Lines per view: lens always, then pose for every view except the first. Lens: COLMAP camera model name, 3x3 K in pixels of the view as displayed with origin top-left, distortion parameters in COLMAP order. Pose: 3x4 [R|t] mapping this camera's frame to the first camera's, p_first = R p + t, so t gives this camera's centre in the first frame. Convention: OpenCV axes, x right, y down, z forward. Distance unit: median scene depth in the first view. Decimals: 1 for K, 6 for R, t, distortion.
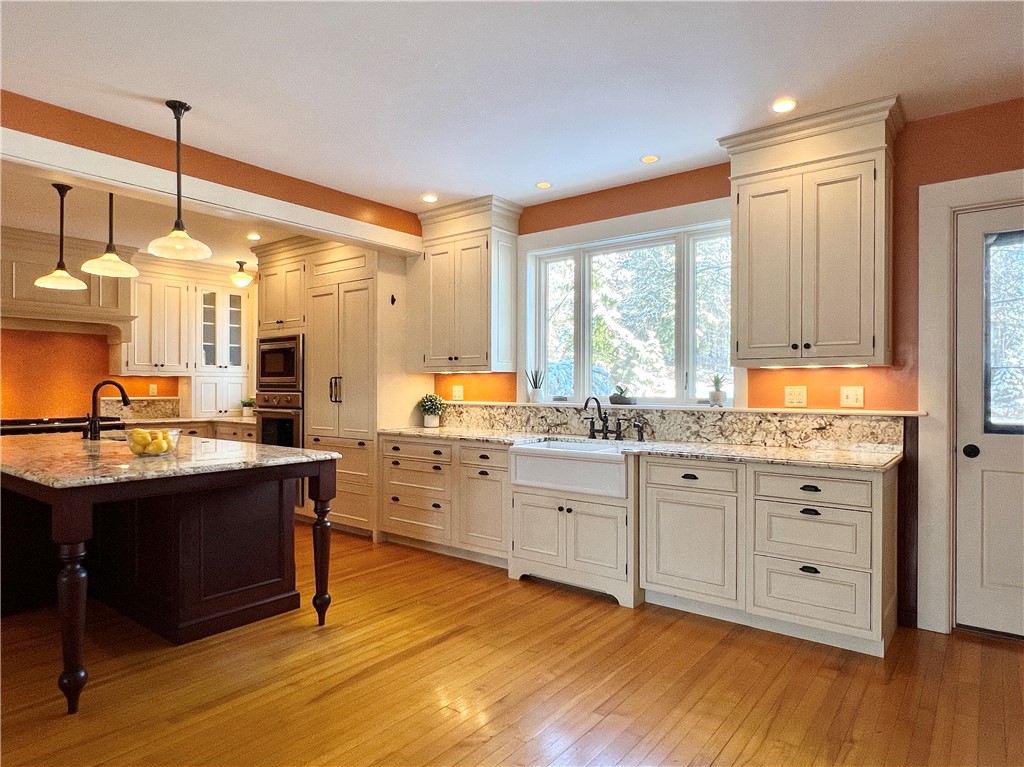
lens RADIAL K [[626.7, 0, 527.6], [0, 626.7, 386.0], [0, 0, 1]] dist [0.007048, -0.000524]
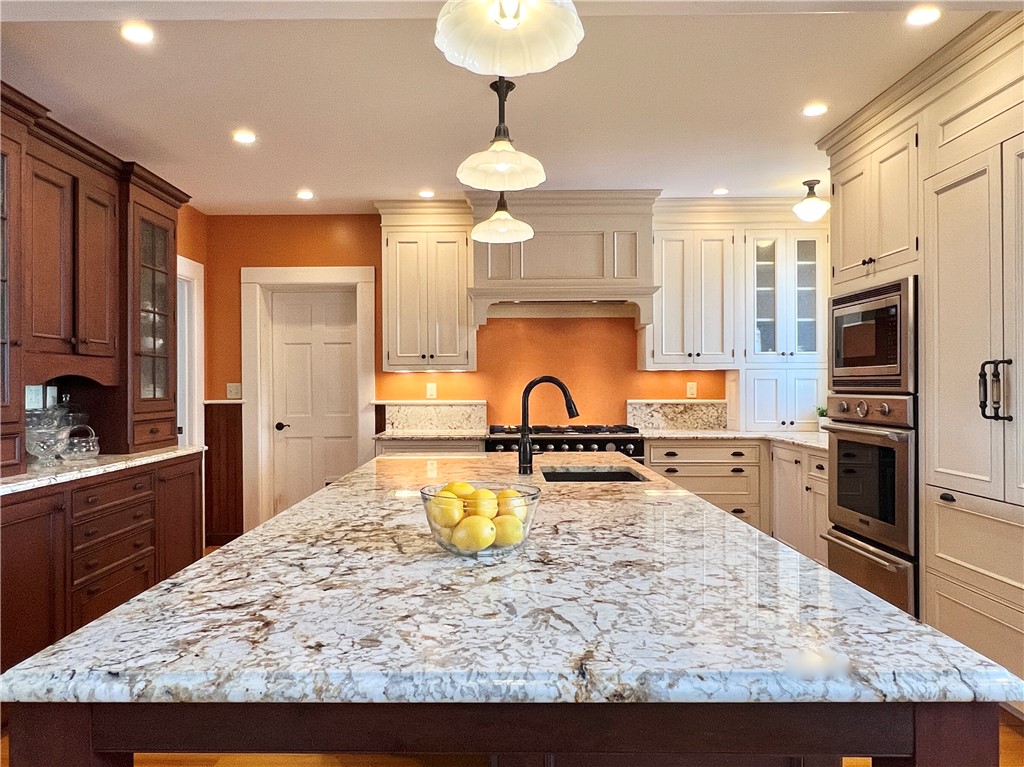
lens RADIAL K [[626.7, 0, 527.6], [0, 626.7, 386.0], [0, 0, 1]] dist [0.007048, -0.000524]
pose [[0.592168, -0.003735, -0.805806, -0.136606], [0.006220, 0.999981, -0.000064, 0.000924], [0.805790, -0.004974, 0.592180, 0.446774]]
